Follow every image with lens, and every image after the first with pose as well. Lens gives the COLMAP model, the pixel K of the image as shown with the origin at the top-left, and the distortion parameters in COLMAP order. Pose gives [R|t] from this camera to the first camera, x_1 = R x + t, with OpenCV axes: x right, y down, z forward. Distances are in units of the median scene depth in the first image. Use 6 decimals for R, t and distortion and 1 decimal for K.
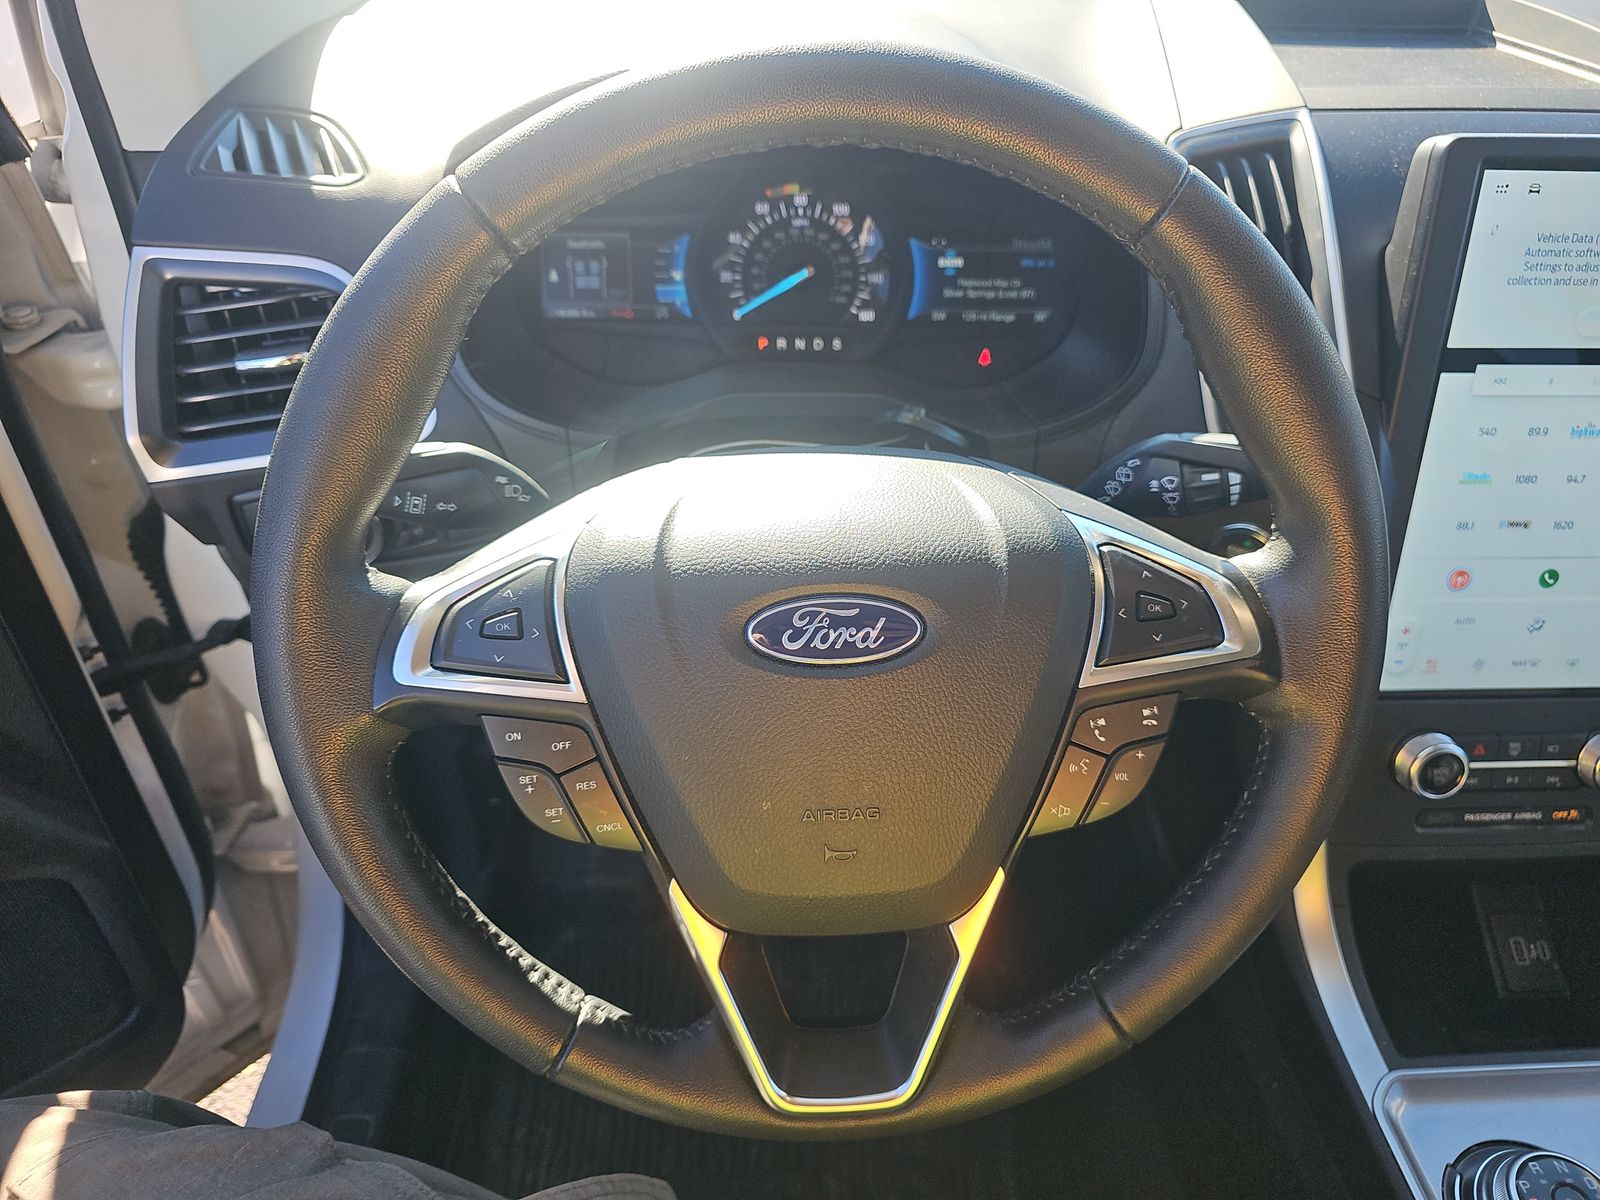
lens RADIAL K [[1065.2, 0, 809.5], [0, 1065.2, 593.7], [0, 0, 1]] dist [0.014140, -0.021241]
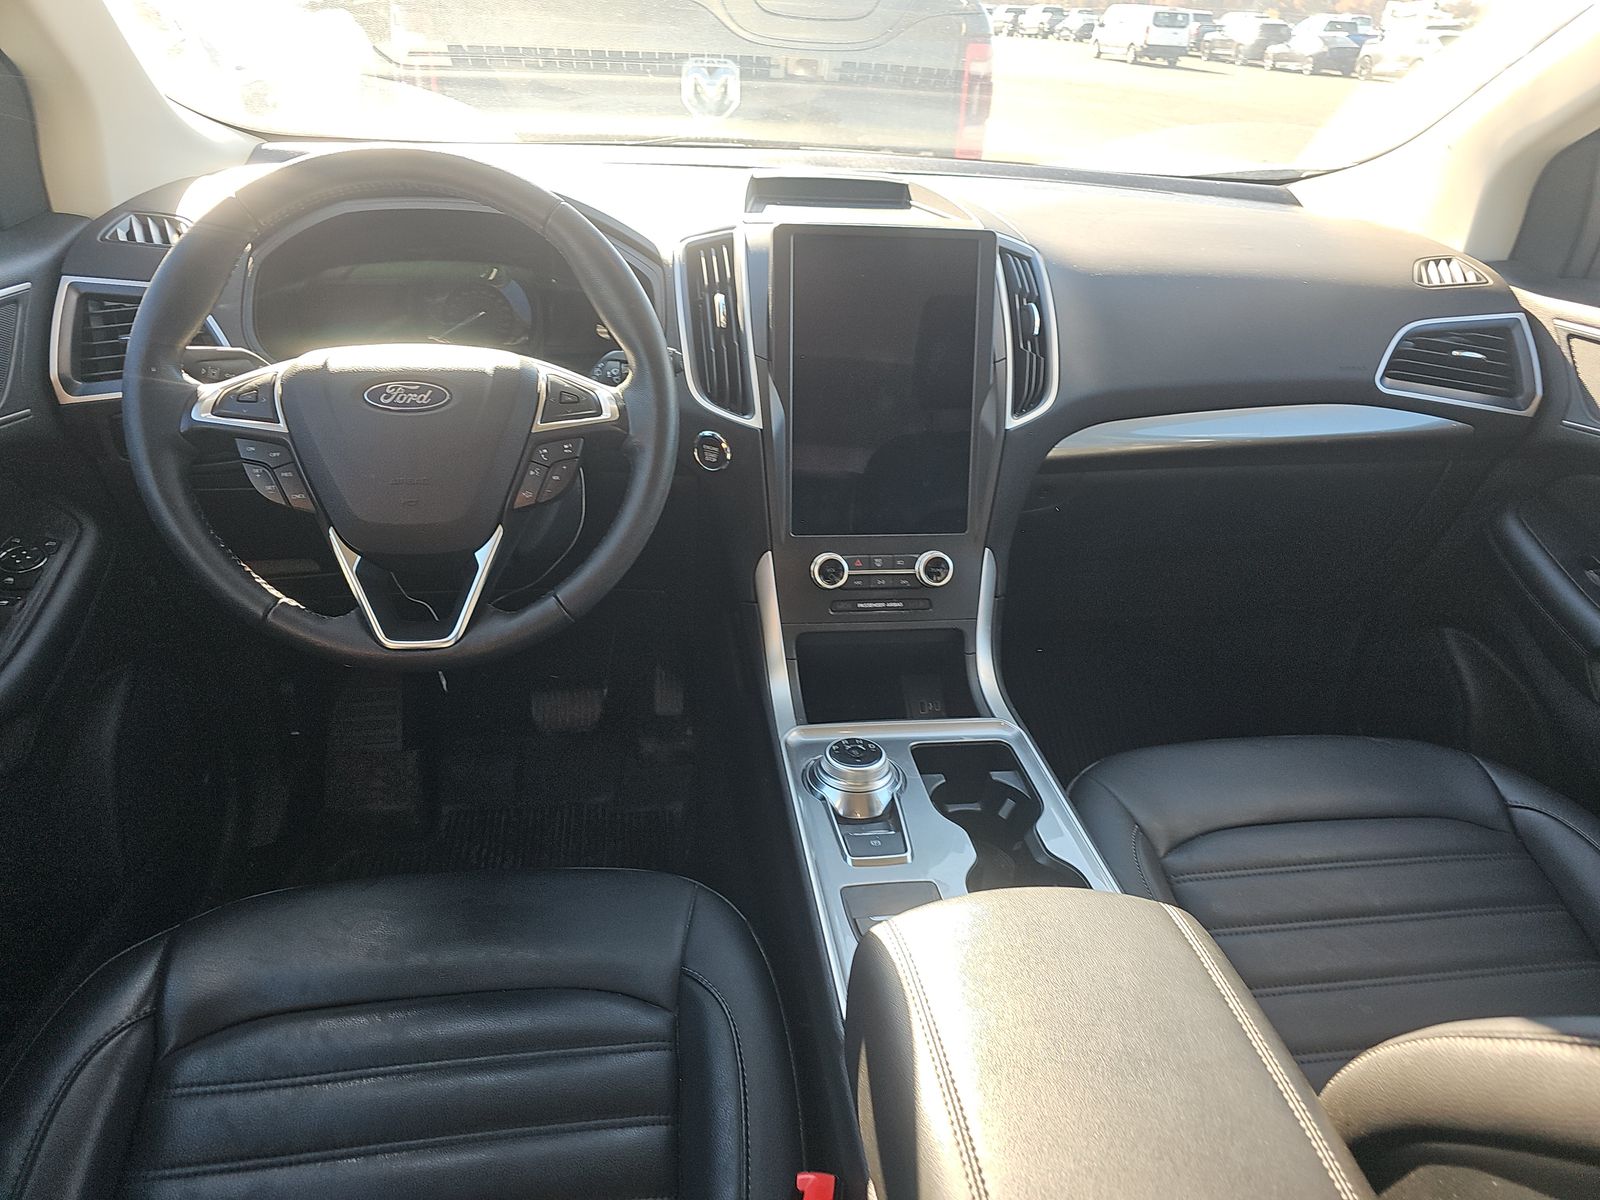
lens RADIAL K [[1068.7, 0, 805.2], [0, 1068.7, 603.4], [0, 0, 1]] dist [0.055614, -0.058044]
pose [[0.995097, -0.016389, 0.097538, 0.565248], [0.034764, 0.981209, -0.189792, 0.829213], [-0.092595, 0.192253, 0.976967, -1.061403]]
